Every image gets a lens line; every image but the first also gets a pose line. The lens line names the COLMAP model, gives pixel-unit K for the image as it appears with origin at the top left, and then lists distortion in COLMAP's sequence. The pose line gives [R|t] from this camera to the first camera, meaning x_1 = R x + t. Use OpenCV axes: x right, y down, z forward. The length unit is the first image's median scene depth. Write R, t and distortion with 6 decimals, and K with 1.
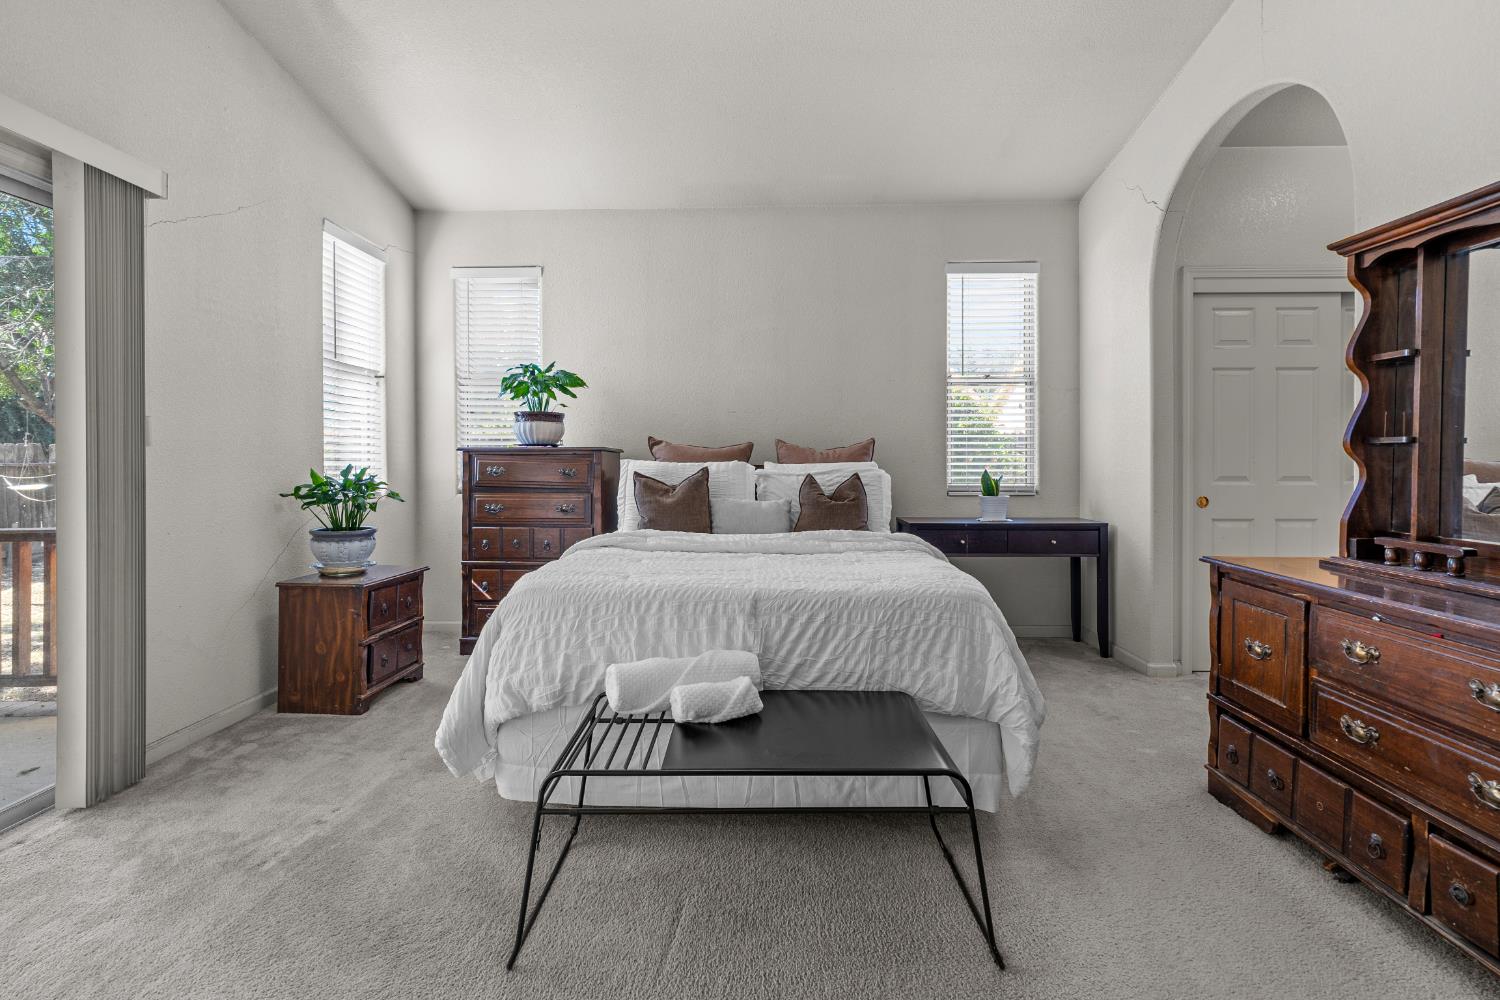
lens RADIAL K [[680.5, 0, 709.6], [0, 680.5, 462.1], [0, 0, 1]] dist [-0.003765, 0.001173]
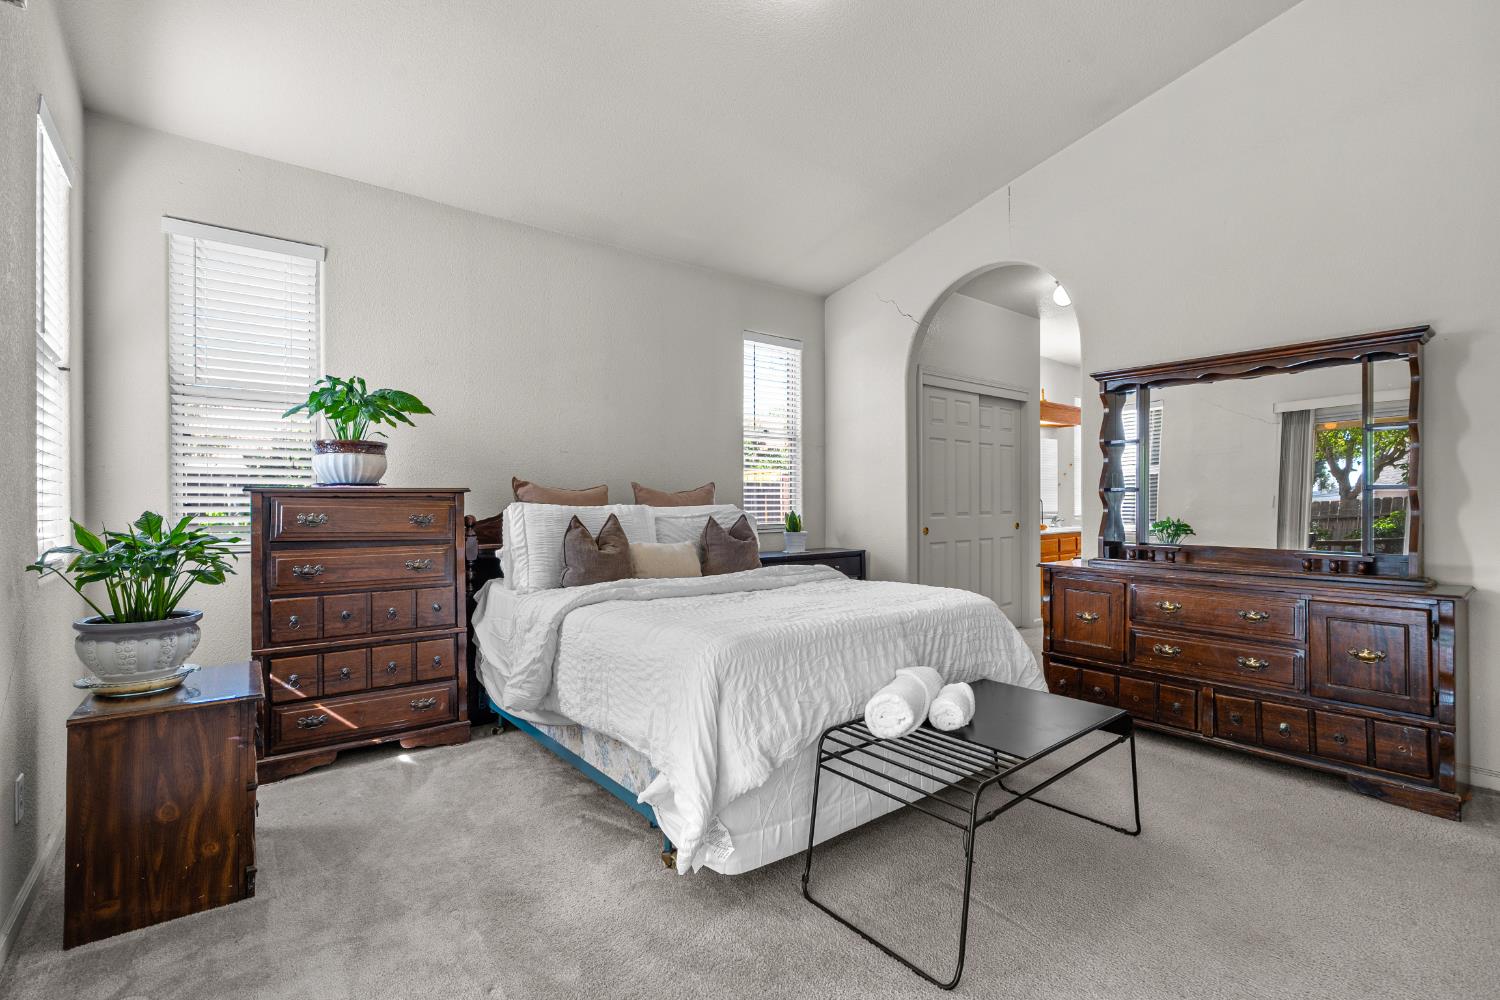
lens RADIAL K [[680.5, 0, 738.4], [0, 680.5, 500.0], [0, 0, 1]] dist [-0.003765, 0.001173]
pose [[0.757667, -0.002029, 0.652638, -0.509195], [0.006349, 0.999971, -0.004261, -0.002315], [-0.652611, 0.007372, 0.757658, 0.172610]]
